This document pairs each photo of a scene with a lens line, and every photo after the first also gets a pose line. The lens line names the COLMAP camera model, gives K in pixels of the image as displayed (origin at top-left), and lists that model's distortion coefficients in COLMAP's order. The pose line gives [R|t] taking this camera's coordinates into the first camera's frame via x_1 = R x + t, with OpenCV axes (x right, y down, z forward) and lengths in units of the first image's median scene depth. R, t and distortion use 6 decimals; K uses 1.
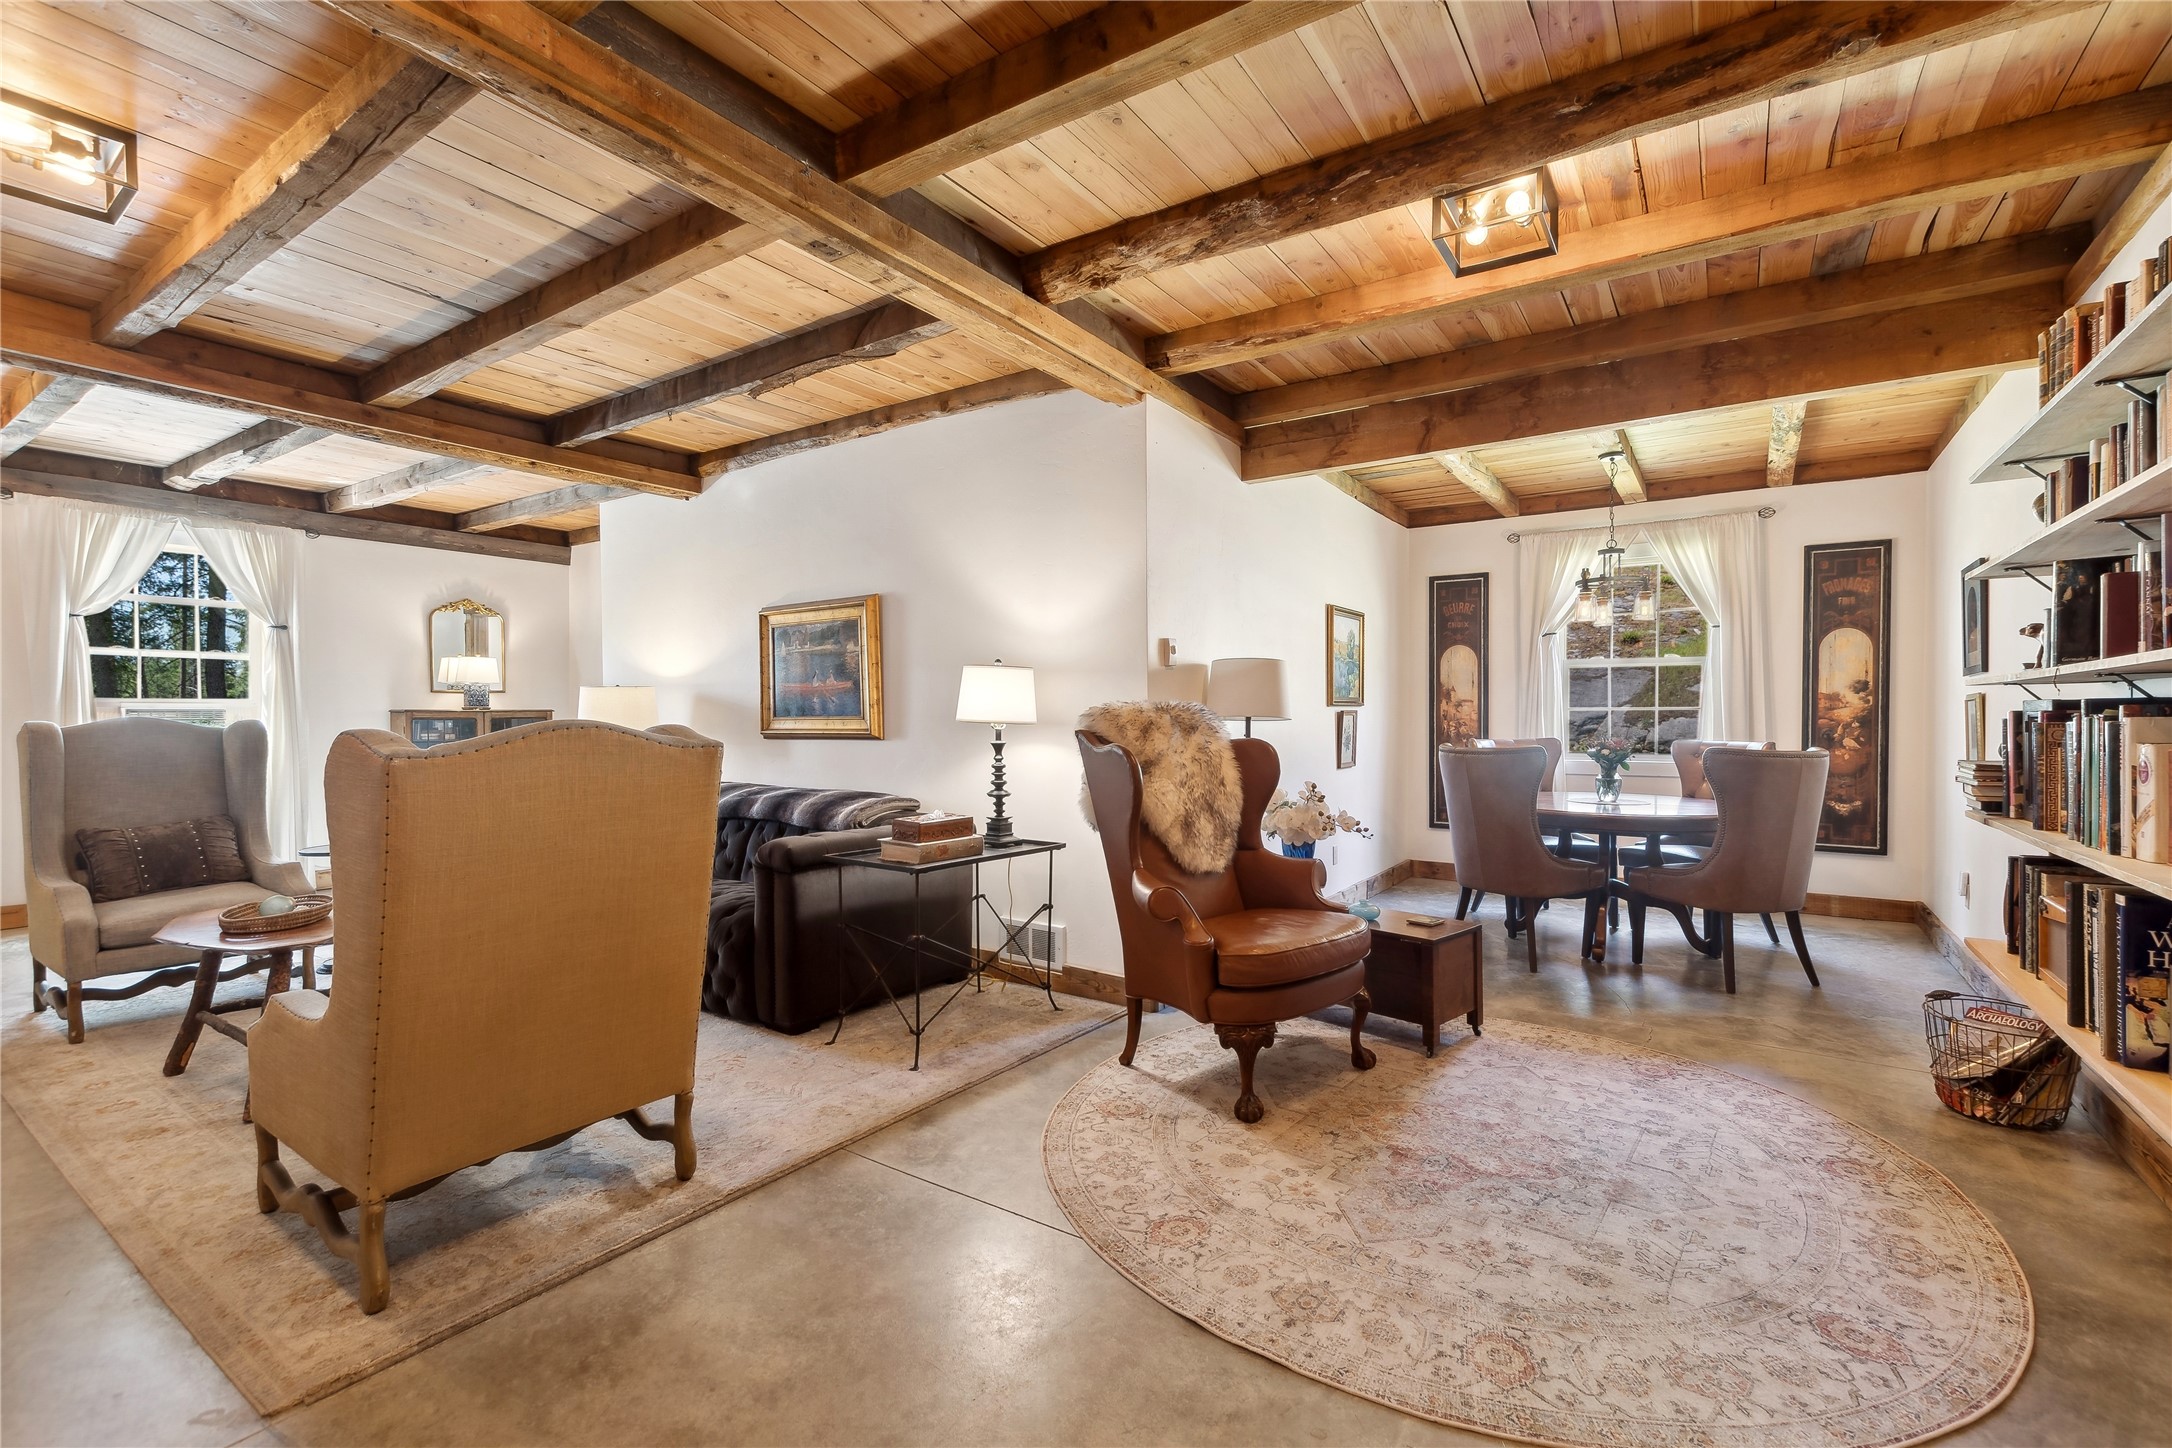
lens RADIAL K [[958.1, 0, 1094.7], [0, 958.1, 724.7], [0, 0, 1]] dist [0.004216, -0.000080]
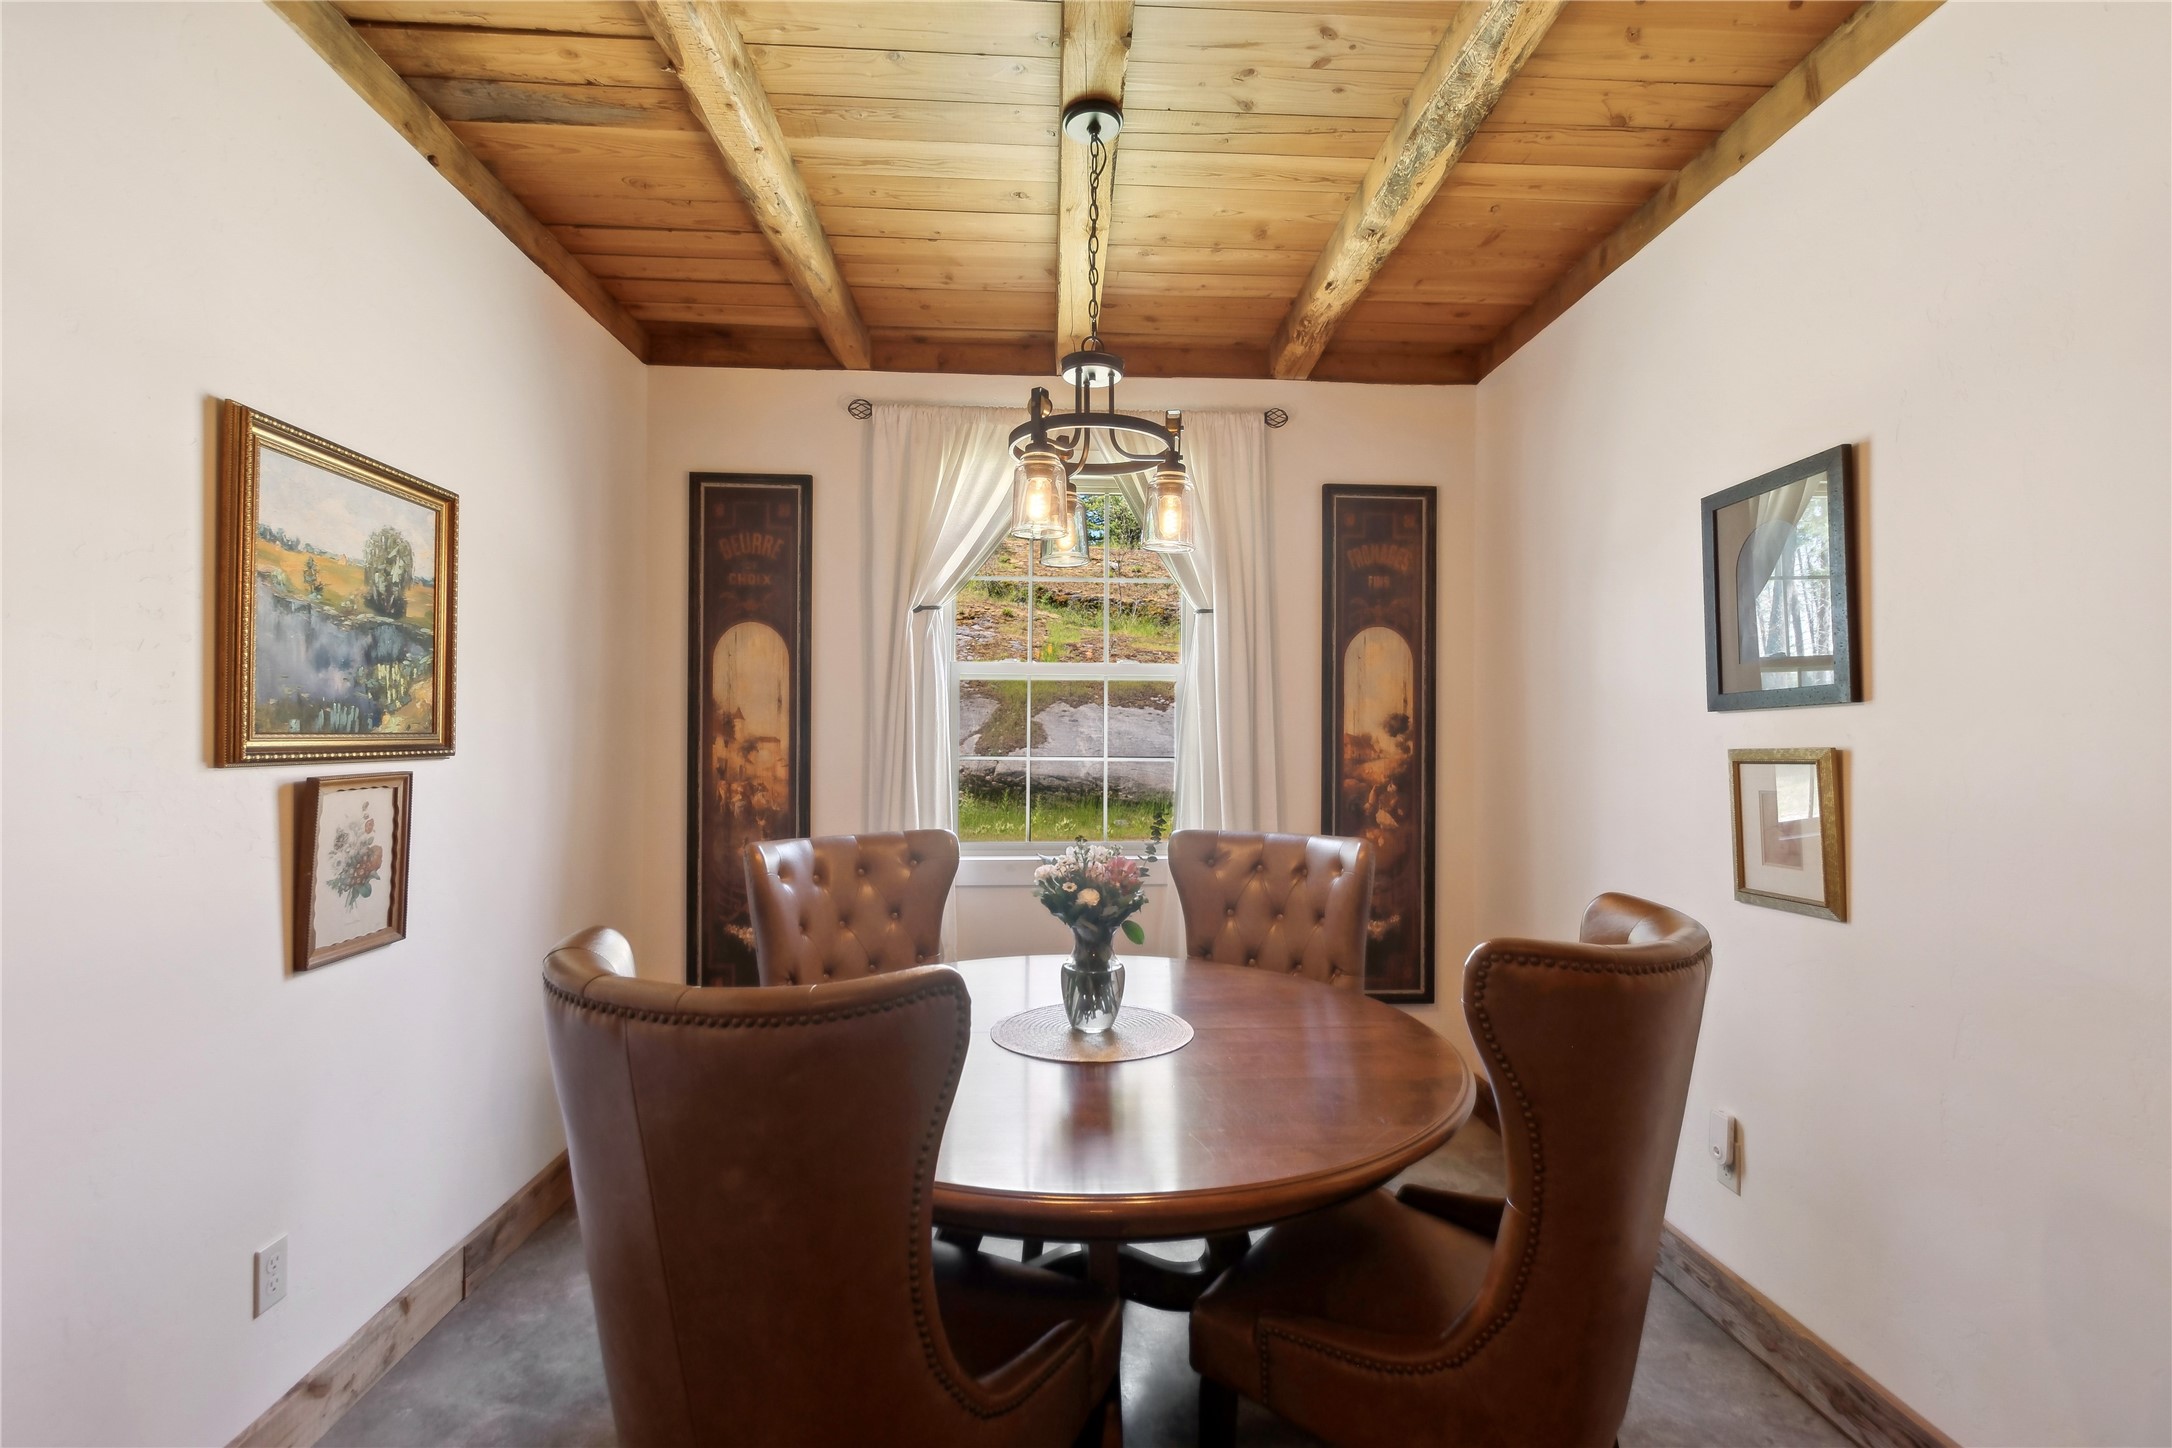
lens RADIAL K [[958.1, 0, 1094.8], [0, 958.1, 724.3], [0, 0, 1]] dist [0.004216, -0.000080]
pose [[0.799304, 0.015298, 0.600733, 0.274887], [-0.000260, 0.999685, -0.025111, -0.024158], [-0.600927, 0.019915, 0.799056, 0.615952]]
